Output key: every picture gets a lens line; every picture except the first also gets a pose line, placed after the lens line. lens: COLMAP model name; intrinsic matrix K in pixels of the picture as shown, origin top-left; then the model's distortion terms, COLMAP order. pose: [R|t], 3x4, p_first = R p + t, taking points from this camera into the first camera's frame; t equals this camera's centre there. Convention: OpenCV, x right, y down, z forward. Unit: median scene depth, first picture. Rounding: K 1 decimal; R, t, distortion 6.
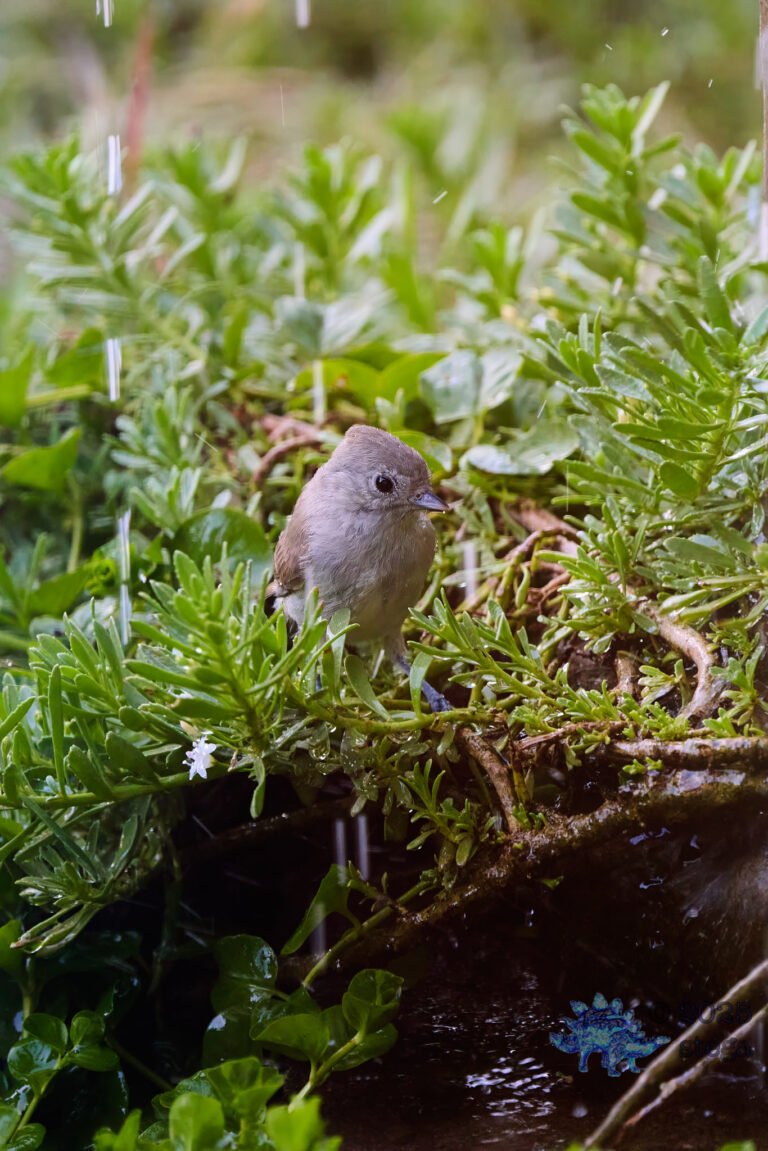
lens RADIAL K [[6435.8, 0, 384.0], [0, 6435.8, 575.5], [0, 0, 1]] dist [0.952556, 2.464088]
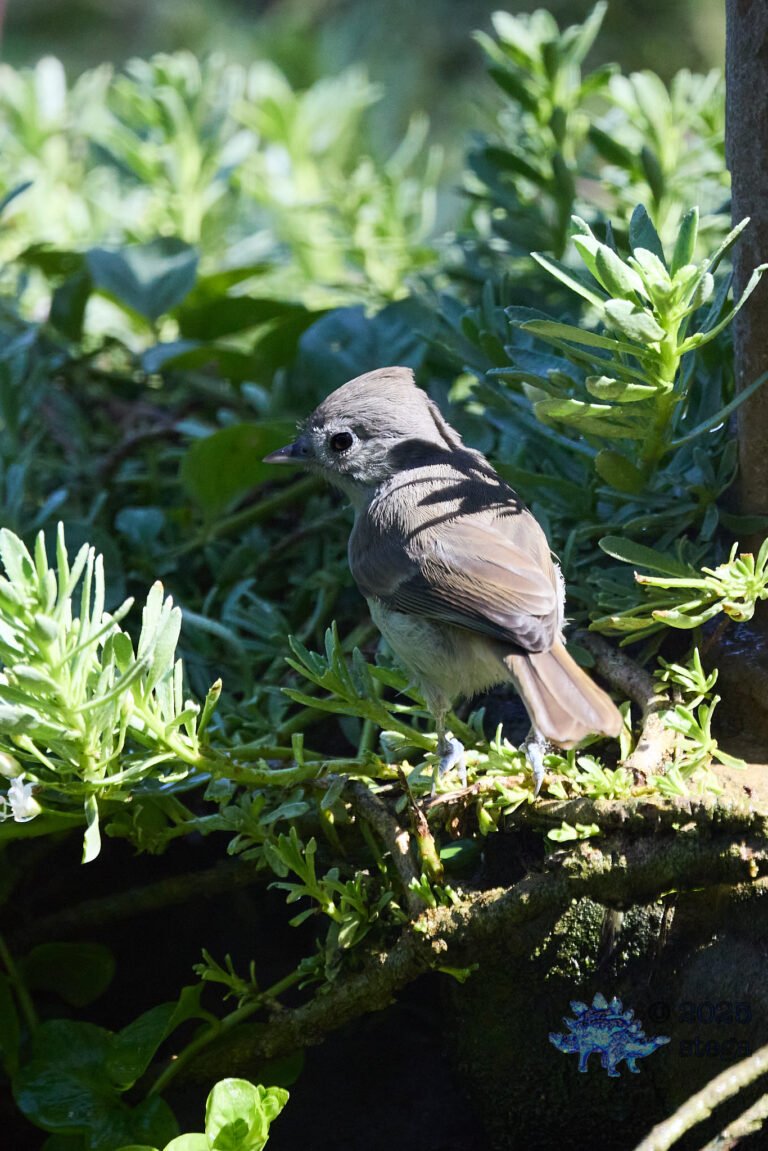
lens RADIAL K [[6435.8, 0, 384.0], [0, 6435.8, 575.5], [0, 0, 1]] dist [0.952556, 2.464088]
pose [[0.999782, 0.012706, 0.016581, 0.002234], [-0.012874, 0.999866, 0.010100, -0.010729], [-0.016451, -0.010311, 0.999812, 0.186953]]
